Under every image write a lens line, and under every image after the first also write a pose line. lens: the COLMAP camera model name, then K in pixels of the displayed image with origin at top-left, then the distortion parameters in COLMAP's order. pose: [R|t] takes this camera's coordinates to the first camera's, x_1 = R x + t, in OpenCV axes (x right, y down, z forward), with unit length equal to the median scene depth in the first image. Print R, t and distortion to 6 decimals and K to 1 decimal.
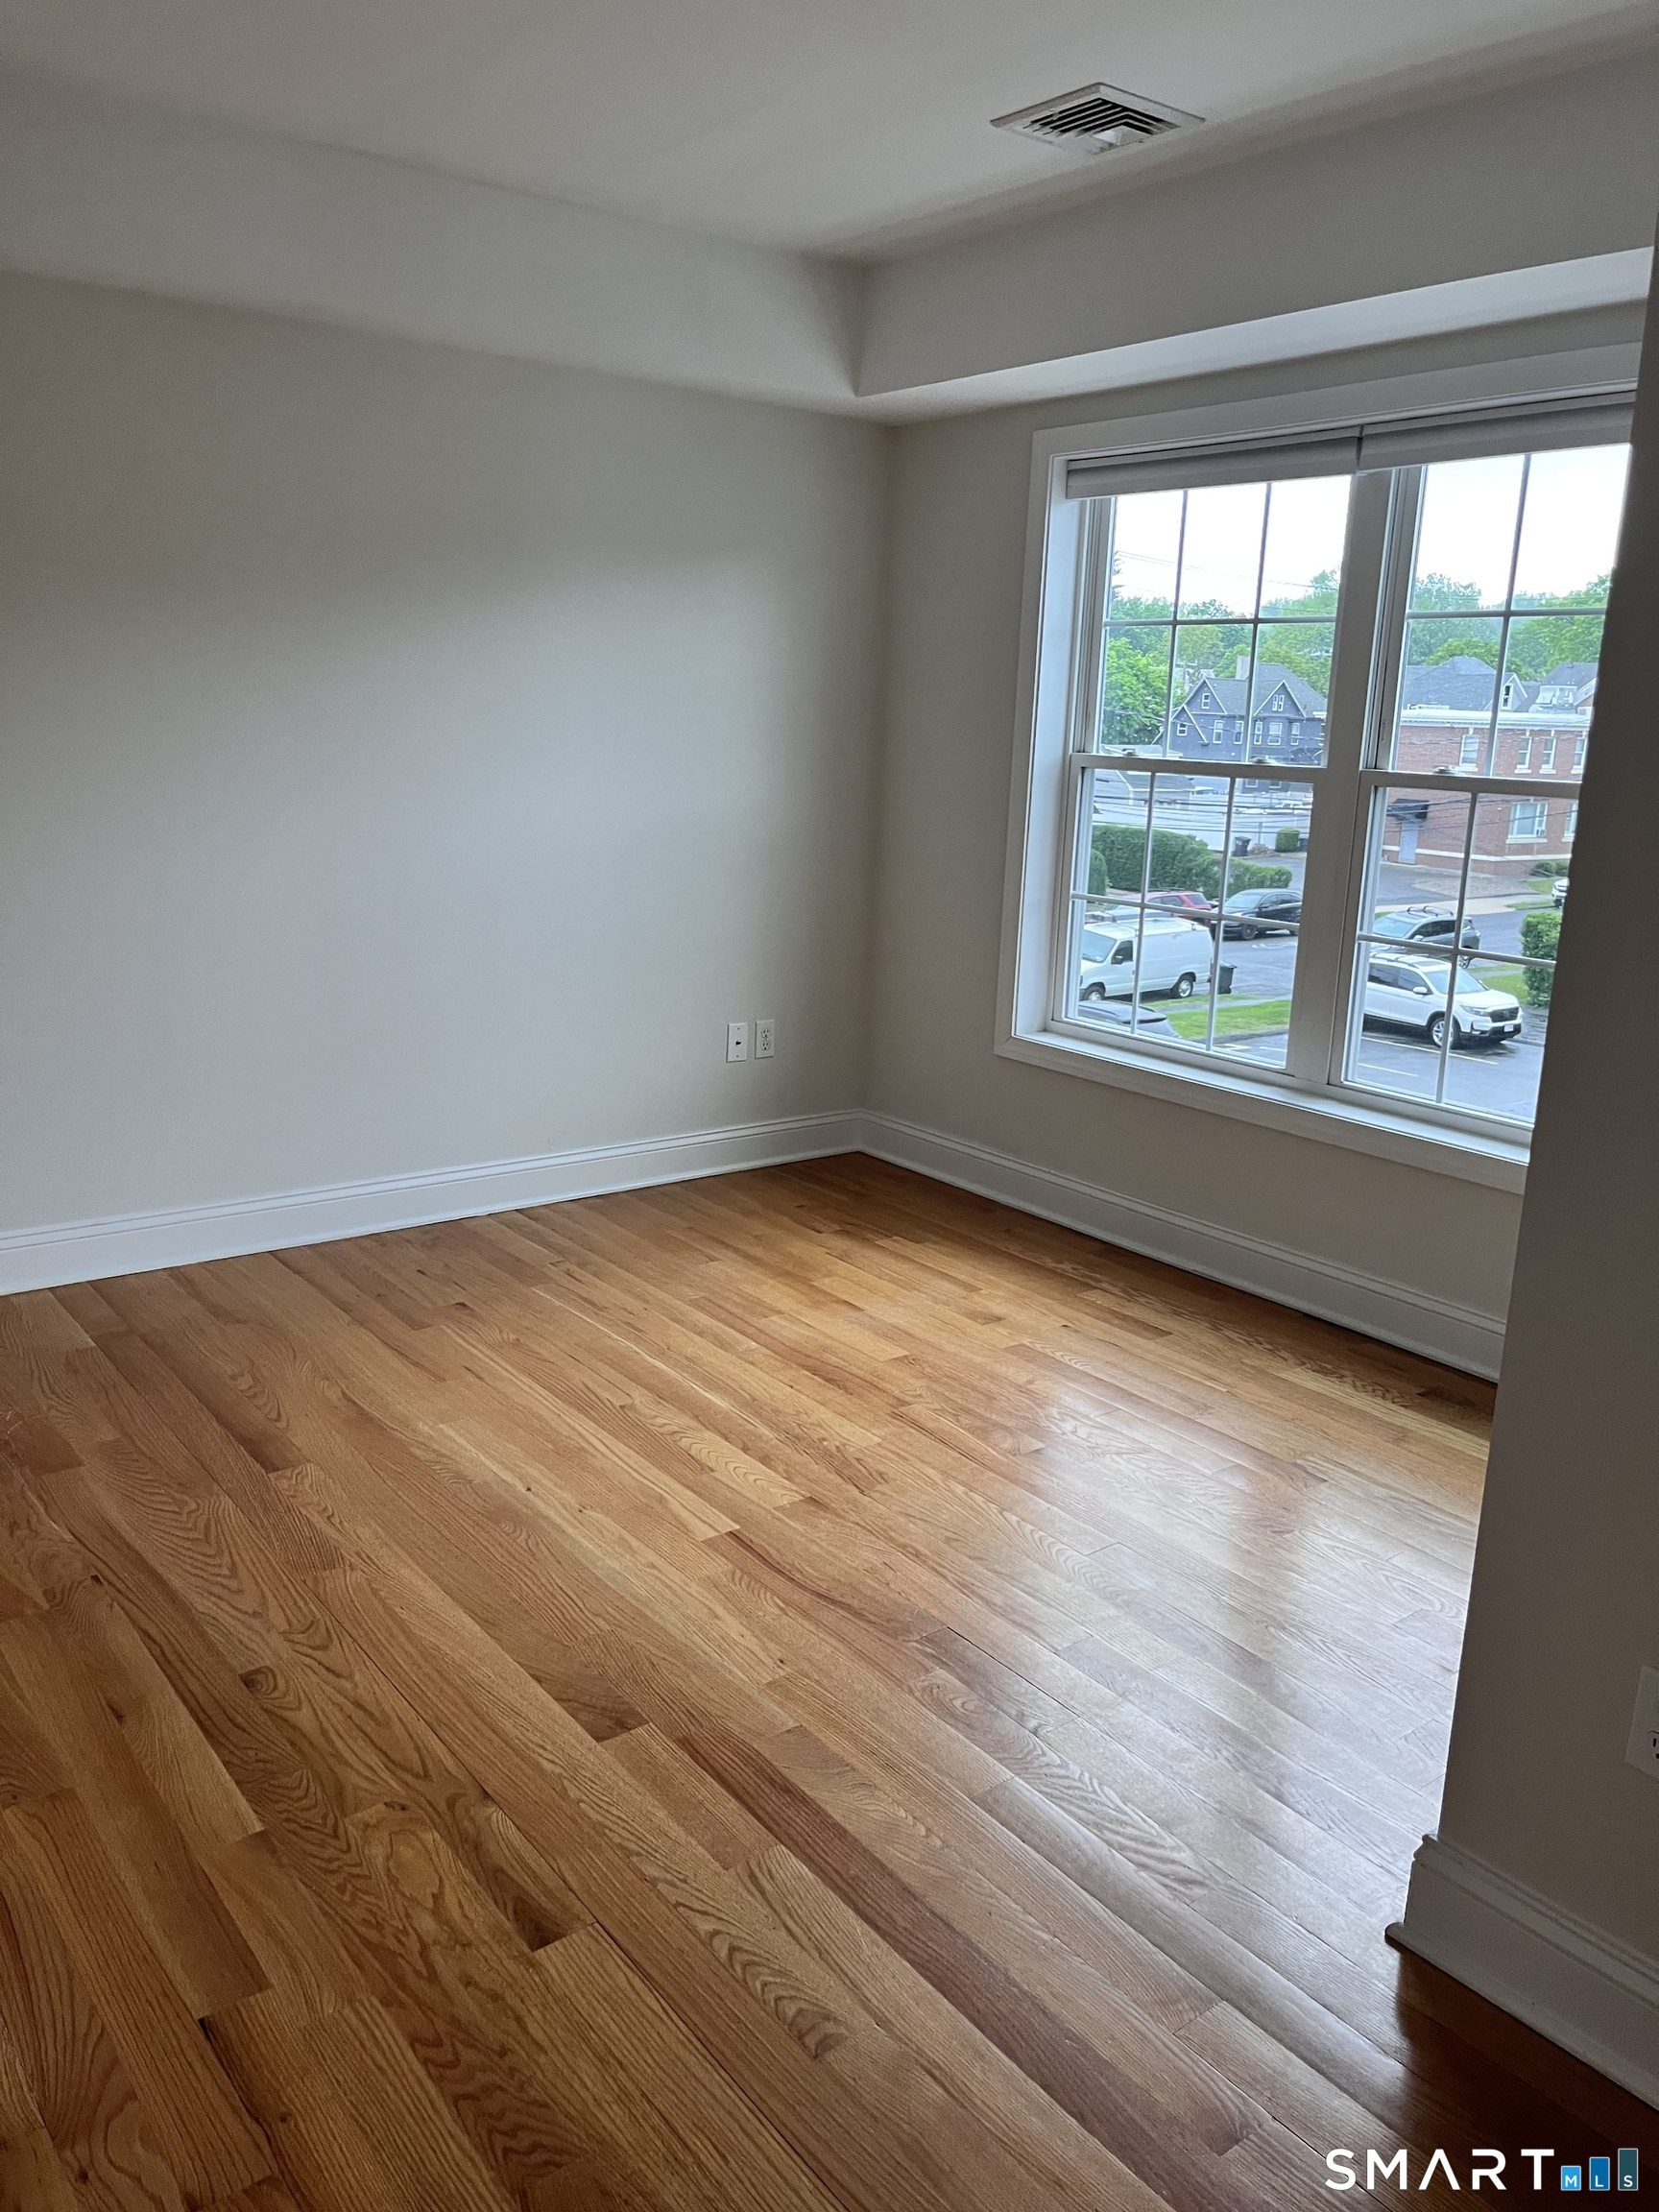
lens RADIAL K [[1678.0, 0, 852.2], [0, 1678.0, 1138.8], [0, 0, 1]] dist [0.078882, -0.137471]
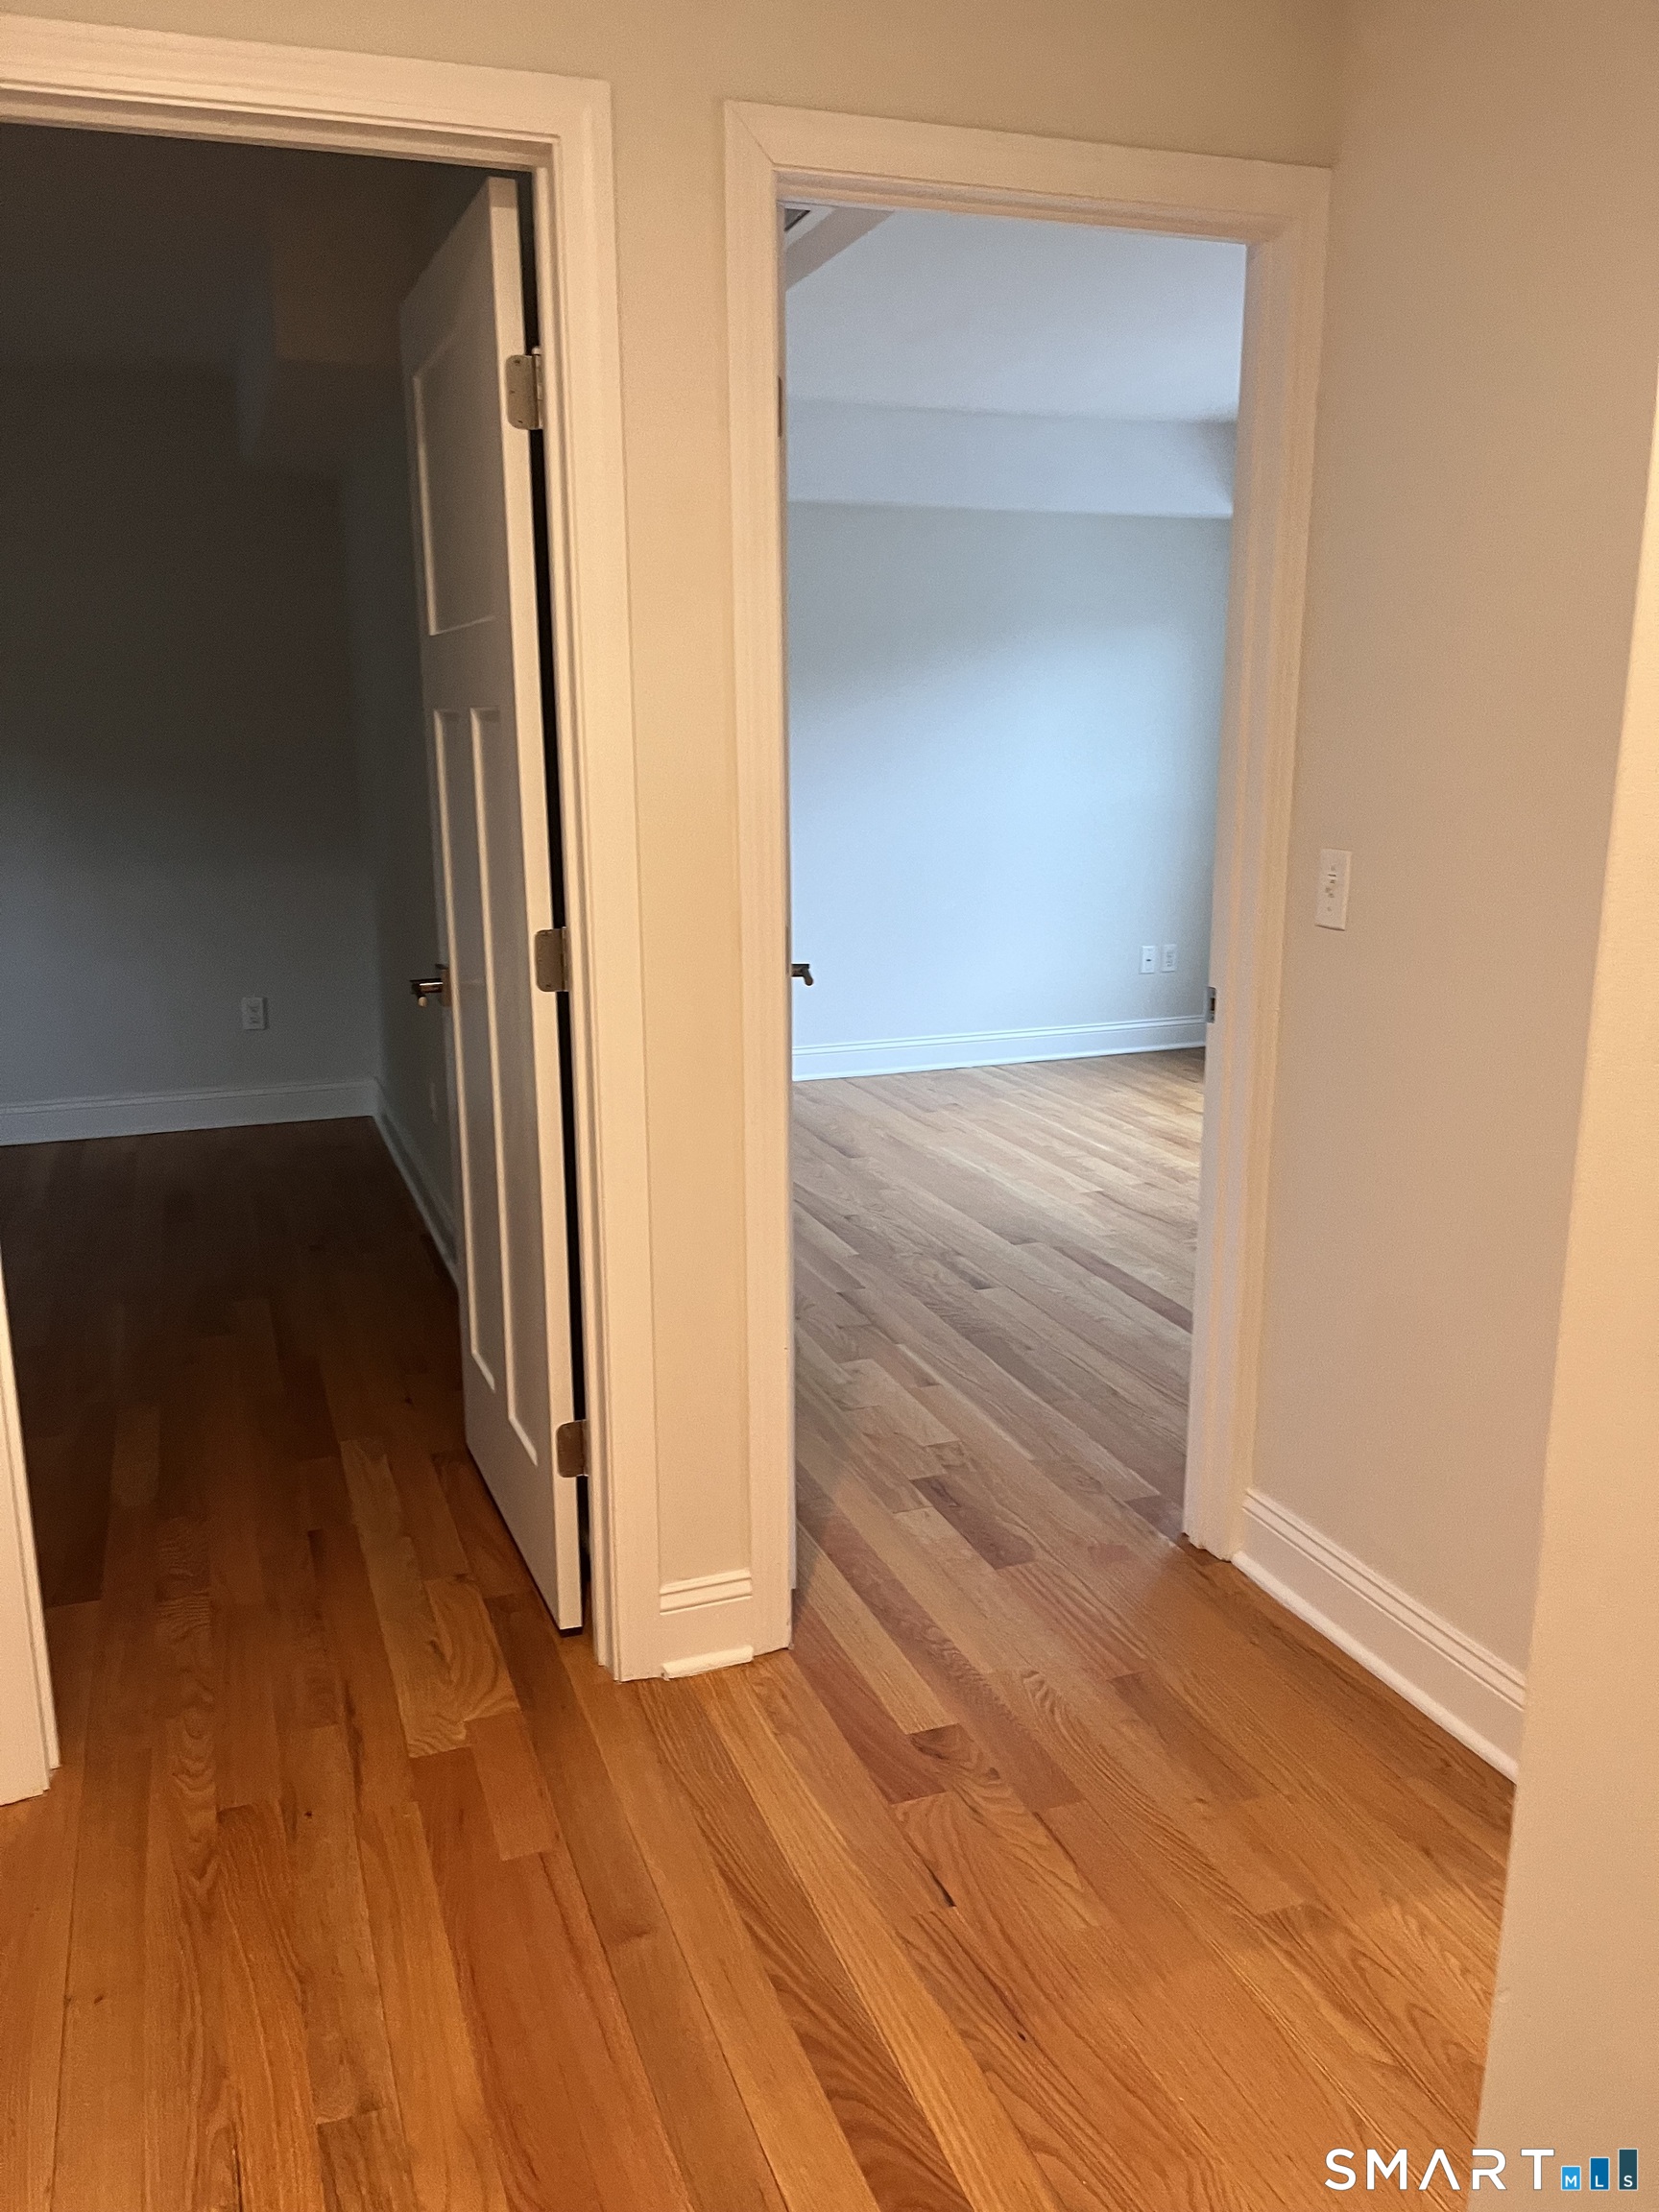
lens RADIAL K [[1692.7, 0, 829.5], [0, 1692.7, 1106.0], [0, 0, 1]] dist [0.036469, -0.047057]
pose [[0.952913, 0.018286, -0.302691, 0.183774], [-0.027715, 0.999254, -0.026885, 0.185725], [0.301973, 0.034008, 0.952710, -0.735538]]
